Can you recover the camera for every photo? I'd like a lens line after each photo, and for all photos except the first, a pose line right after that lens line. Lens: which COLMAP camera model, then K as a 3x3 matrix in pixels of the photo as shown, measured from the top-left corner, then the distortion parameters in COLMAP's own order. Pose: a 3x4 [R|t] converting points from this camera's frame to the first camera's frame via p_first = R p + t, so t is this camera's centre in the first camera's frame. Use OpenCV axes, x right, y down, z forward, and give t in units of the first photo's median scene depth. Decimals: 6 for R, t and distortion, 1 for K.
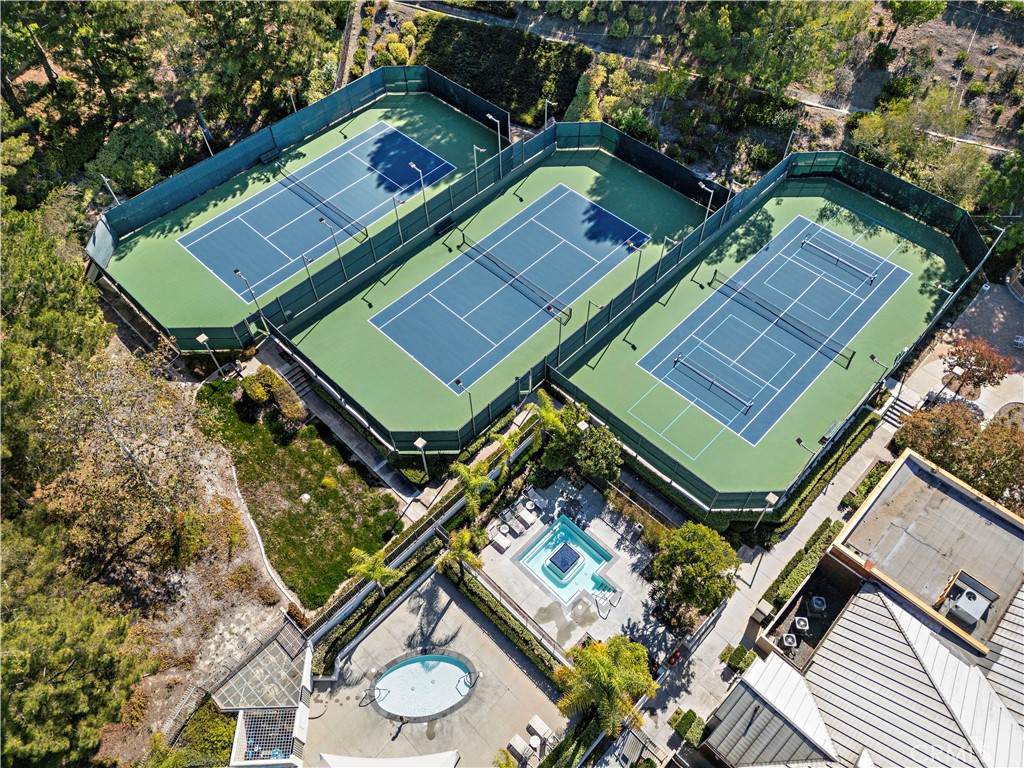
lens RADIAL K [[721.9, 0, 511.8], [0, 721.9, 389.4], [0, 0, 1]] dist [0.051788, -0.035991]
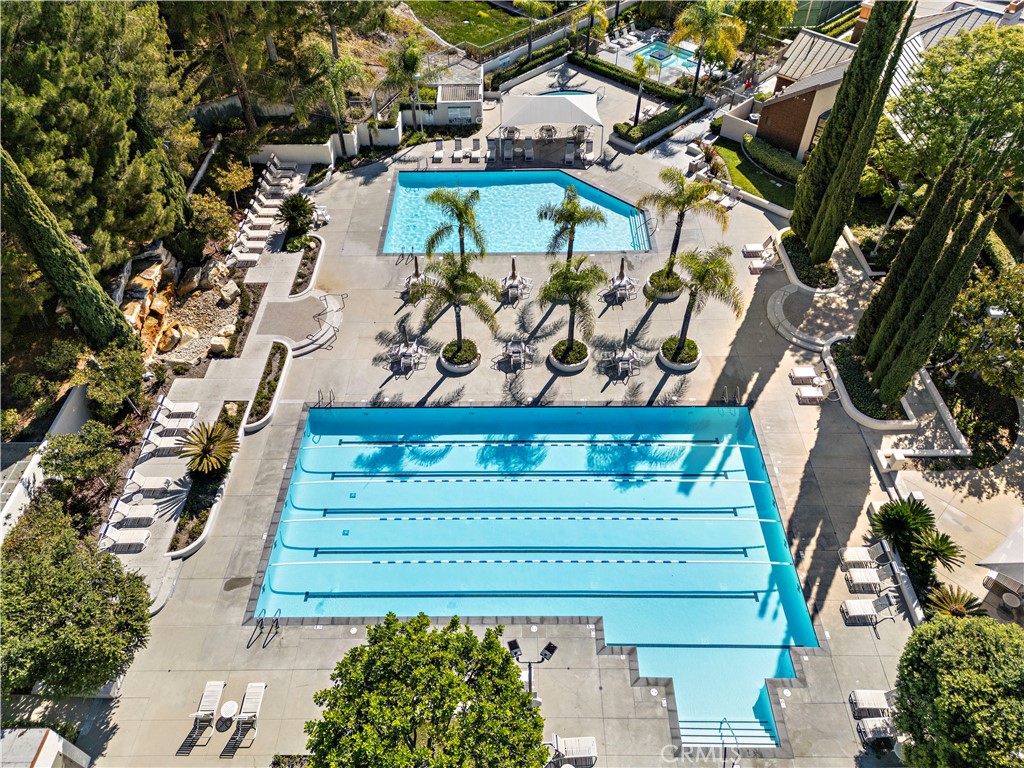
lens RADIAL K [[721.9, 0, 508.3], [0, 721.9, 382.7], [0, 0, 1]] dist [0.051788, -0.035991]
pose [[0.999727, 0.023146, -0.003245, -0.199527], [-0.023372, 0.989974, -0.139303, 1.074623], [-0.000012, 0.139341, 0.990244, -0.271887]]
